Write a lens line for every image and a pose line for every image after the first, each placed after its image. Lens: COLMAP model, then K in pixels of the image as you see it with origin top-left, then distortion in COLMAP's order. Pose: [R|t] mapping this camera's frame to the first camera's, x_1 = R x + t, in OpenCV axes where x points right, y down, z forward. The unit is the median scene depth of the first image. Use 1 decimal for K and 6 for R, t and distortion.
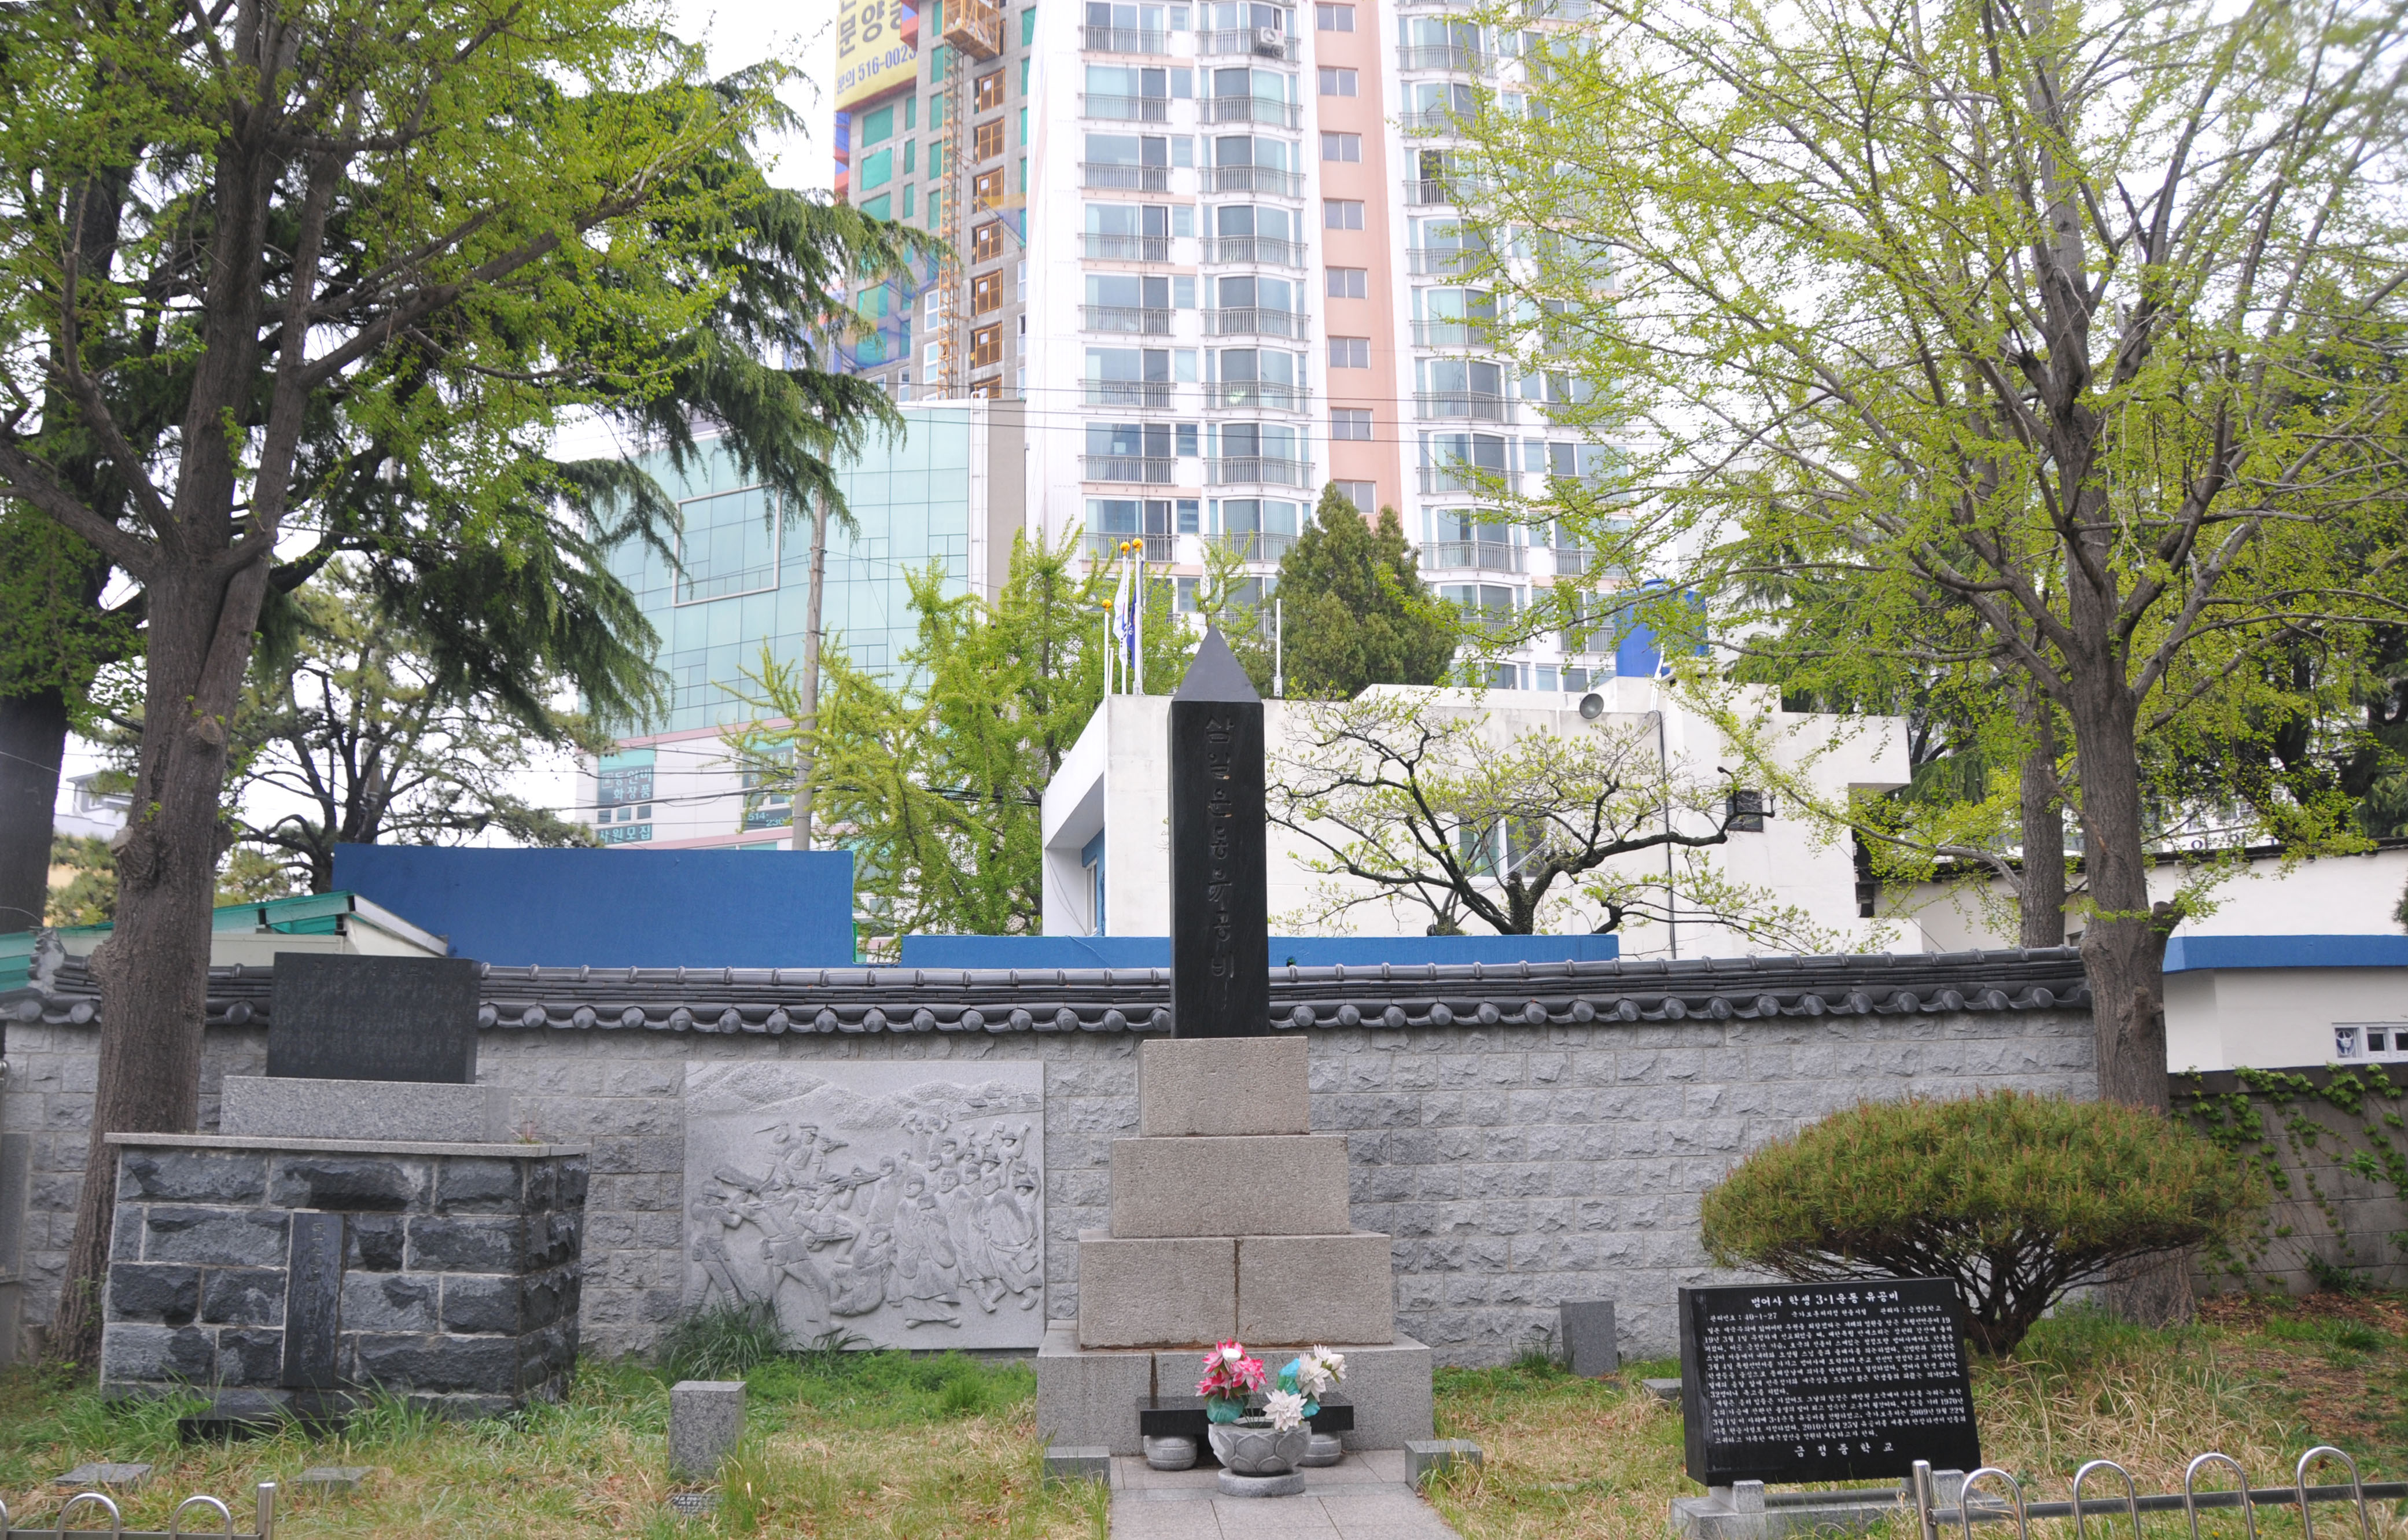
lens RADIAL K [[1959.4, 0, 1204.0], [0, 1959.4, 770.0], [0, 0, 1]] dist [-0.159958, 0.093829]
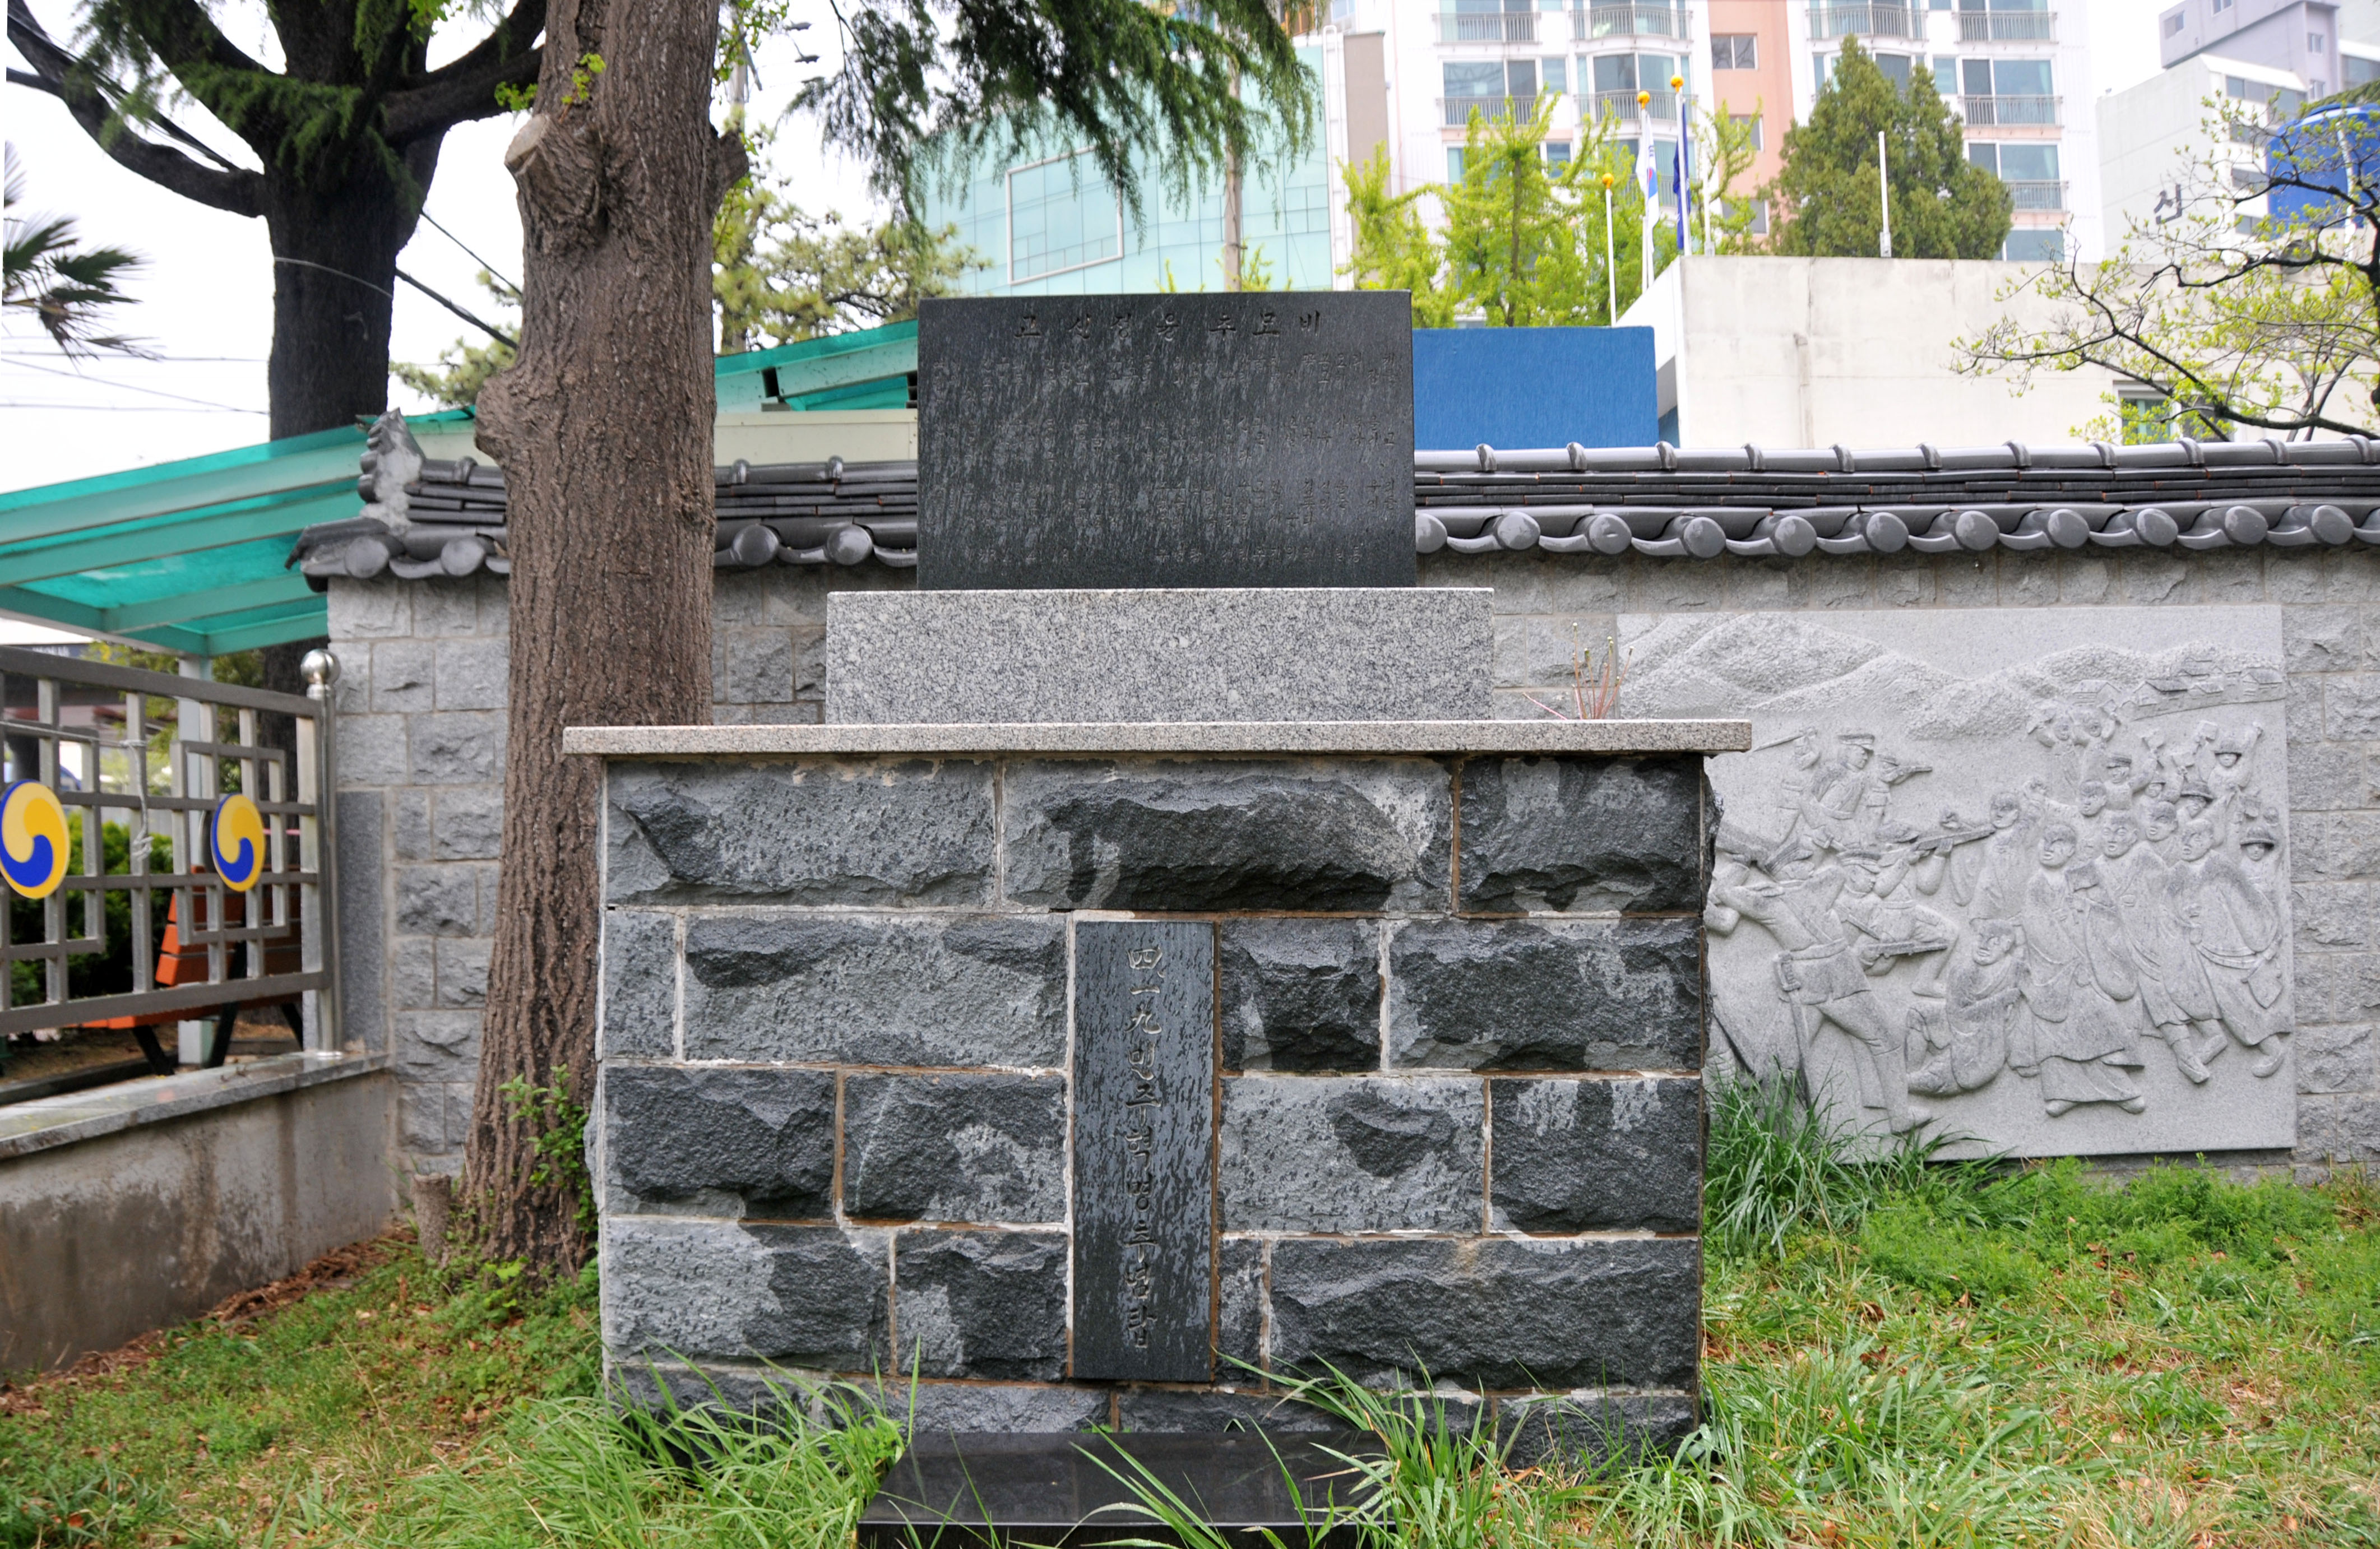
lens RADIAL K [[1956.4, 0, 1189.5], [0, 1956.4, 807.1], [0, 0, 1]] dist [-0.141841, 0.005986]
pose [[0.986445, -0.012873, -0.163585, -0.321694], [0.039960, 0.985751, 0.163396, 0.122019], [0.159150, -0.167718, 0.972904, 0.513442]]
